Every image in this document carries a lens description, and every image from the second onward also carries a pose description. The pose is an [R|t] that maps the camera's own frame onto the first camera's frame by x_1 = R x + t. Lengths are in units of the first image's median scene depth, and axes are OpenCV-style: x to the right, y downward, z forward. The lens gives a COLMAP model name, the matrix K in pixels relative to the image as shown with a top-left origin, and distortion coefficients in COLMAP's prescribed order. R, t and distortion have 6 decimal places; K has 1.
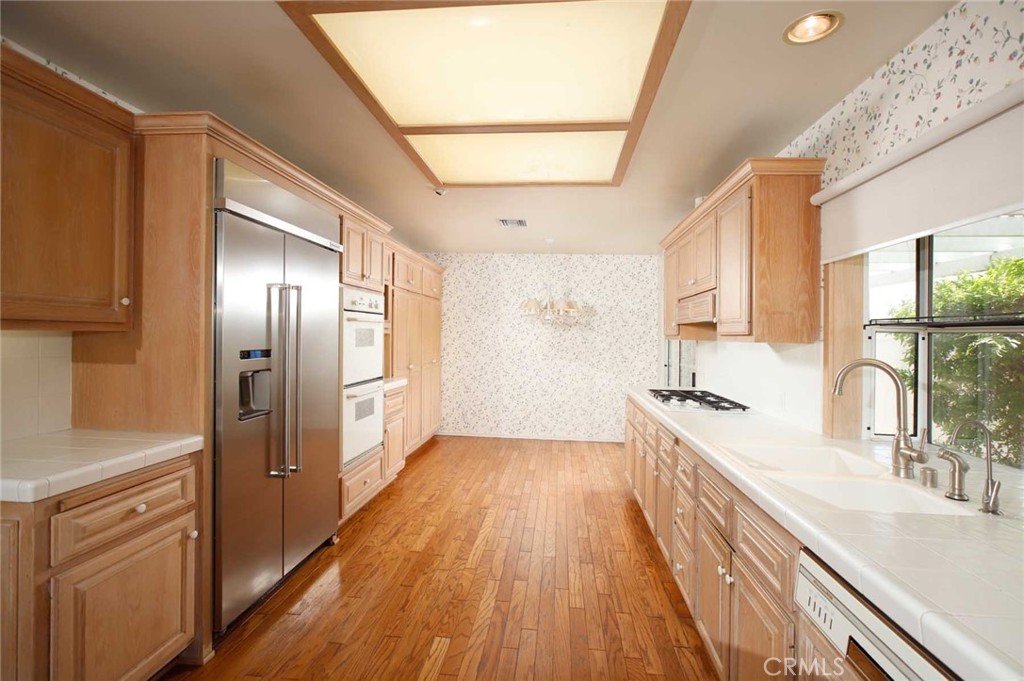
lens RADIAL K [[472.9, 0, 516.0], [0, 472.9, 343.8], [0, 0, 1]] dist [-0.057006, 0.022970]
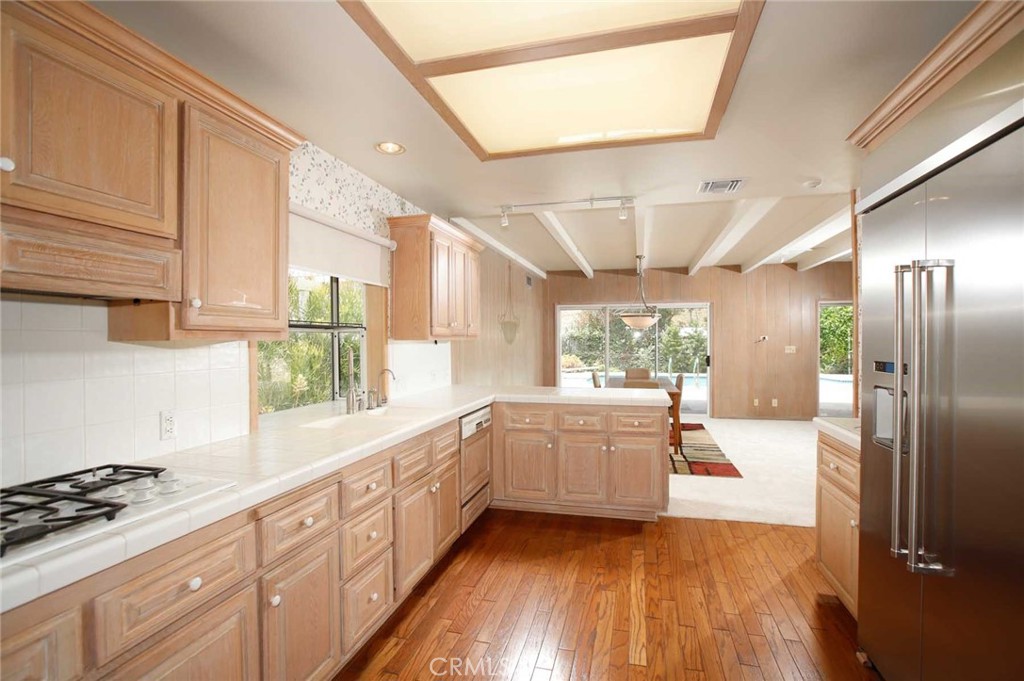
lens RADIAL K [[472.9, 0, 516.0], [0, 472.9, 343.8], [0, 0, 1]] dist [-0.057006, 0.022970]
pose [[-0.987878, -0.017785, 0.154211, -0.049671], [-0.013159, 0.999434, 0.030966, -0.037296], [-0.154675, 0.028561, -0.987553, 2.064834]]
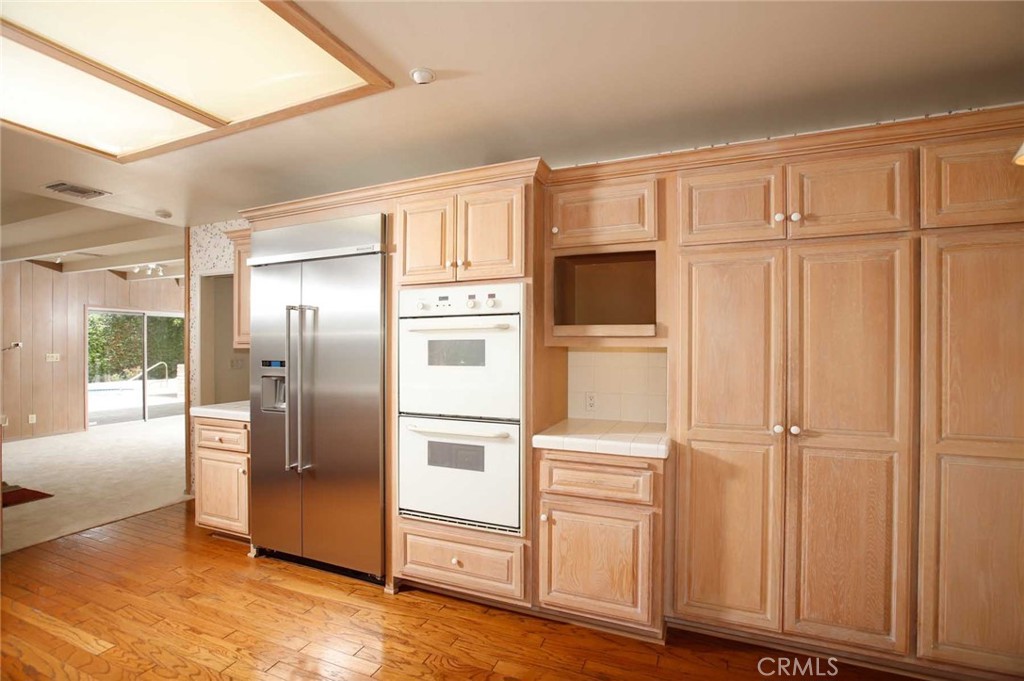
lens RADIAL K [[472.9, 0, 516.0], [0, 472.9, 343.8], [0, 0, 1]] dist [-0.057006, 0.022970]
pose [[-0.295626, -0.022804, -0.955031, 0.570701], [-0.024768, 0.999562, -0.016201, -0.033619], [0.954983, 0.018865, -0.296062, 2.264148]]
